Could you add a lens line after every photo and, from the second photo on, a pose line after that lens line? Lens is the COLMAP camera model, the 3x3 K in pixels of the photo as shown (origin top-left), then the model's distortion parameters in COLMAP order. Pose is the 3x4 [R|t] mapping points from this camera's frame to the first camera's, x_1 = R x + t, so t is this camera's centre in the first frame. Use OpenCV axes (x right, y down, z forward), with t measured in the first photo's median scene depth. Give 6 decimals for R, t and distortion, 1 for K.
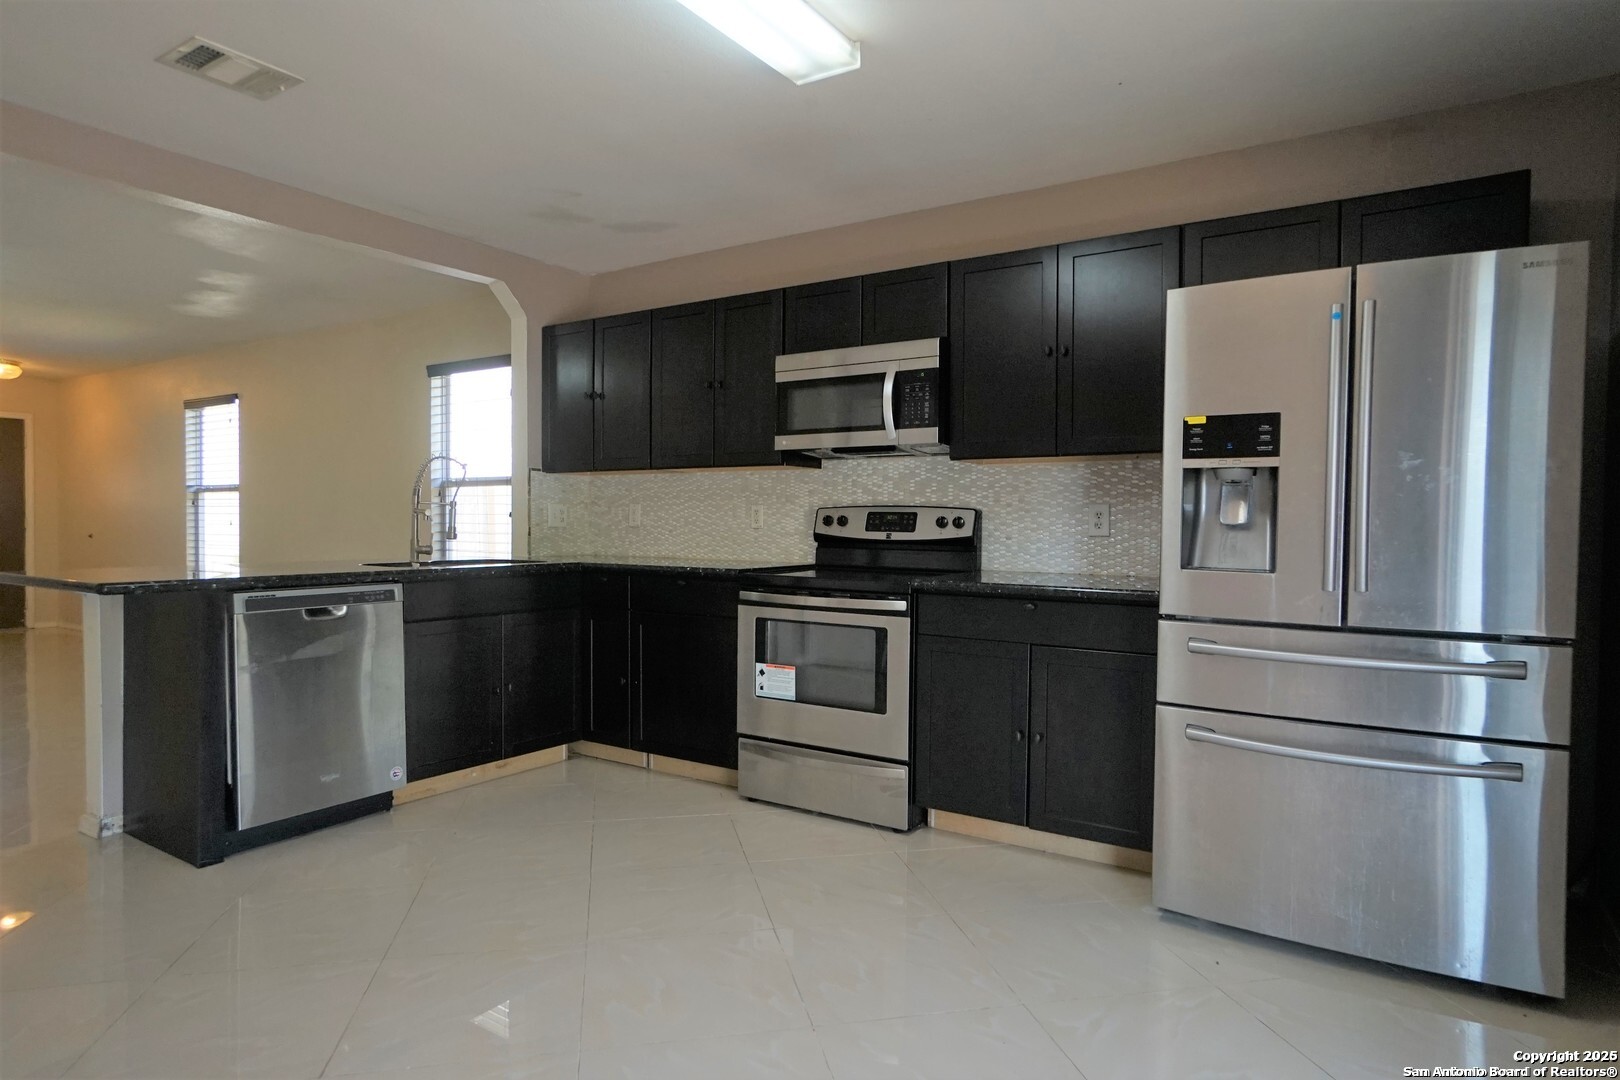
lens RADIAL K [[944.6, 0, 810.0], [0, 944.6, 540.0], [0, 0, 1]] dist [-0.000041, 0.000038]
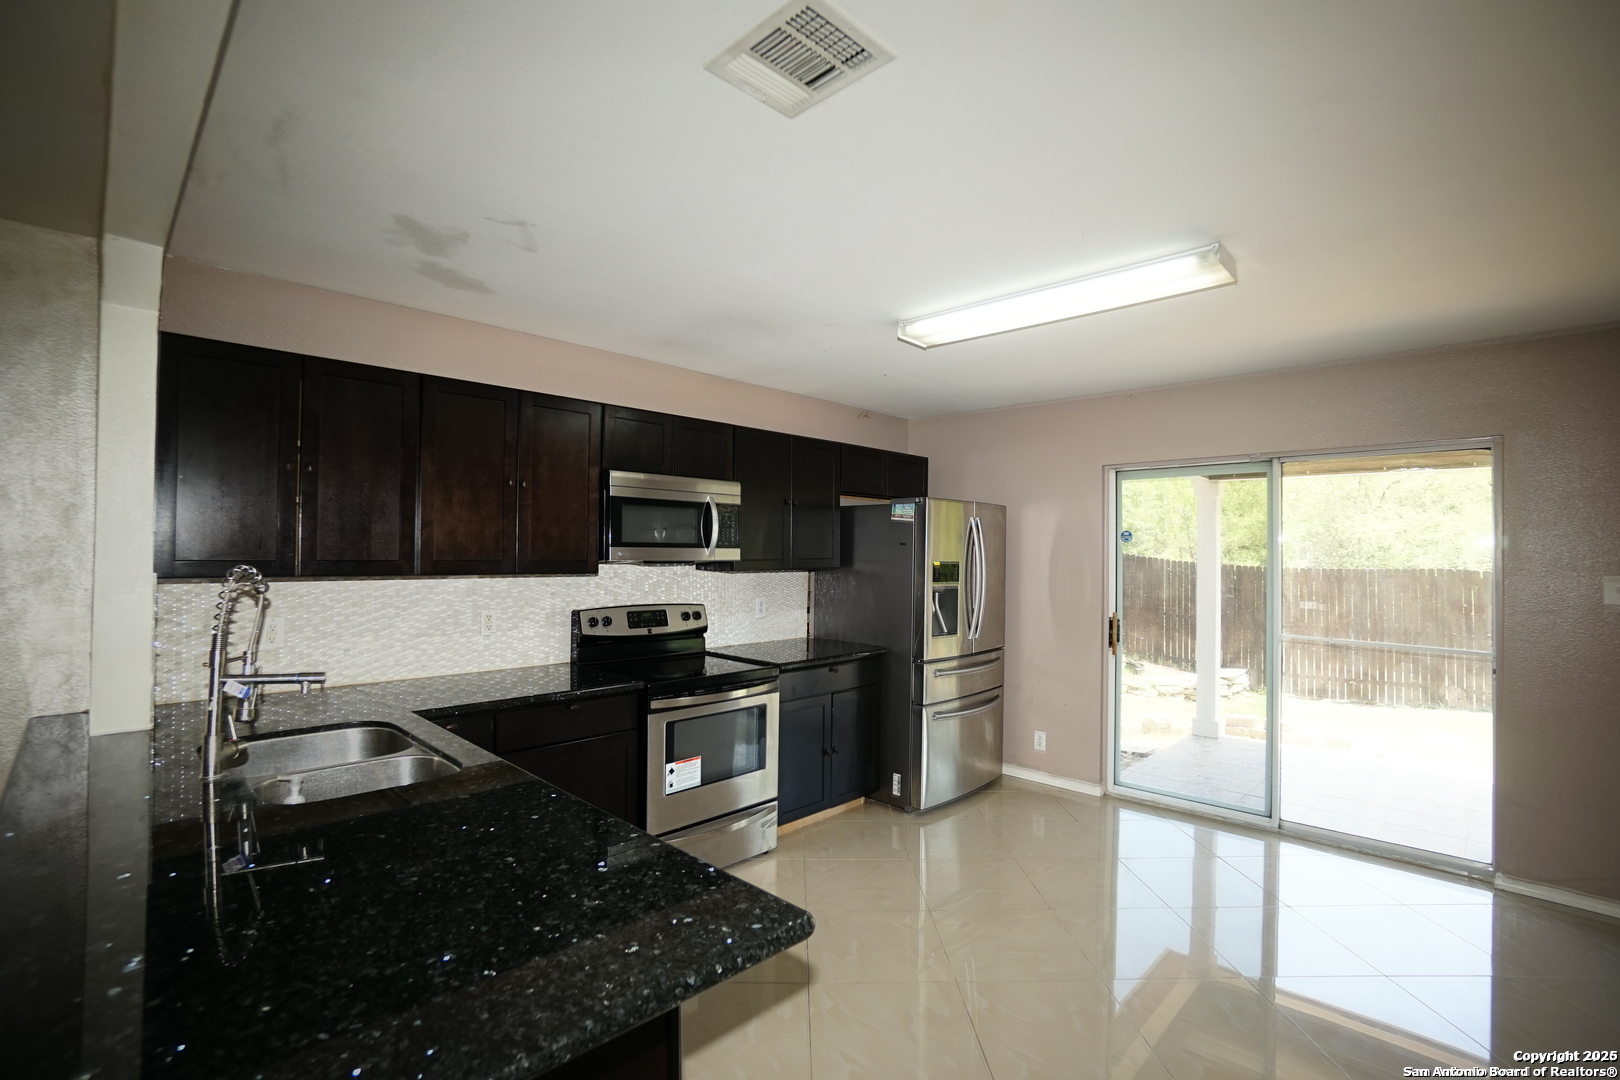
lens RADIAL K [[734.7, 0, 810.0], [0, 734.7, 540.0], [0, 0, 1]] dist [-0.049623, 0.000209]
pose [[0.193535, 0.010529, 0.981037, -0.784928], [0.010840, 0.999858, -0.012870, -0.105156], [-0.981034, 0.013125, 0.193393, 0.627718]]
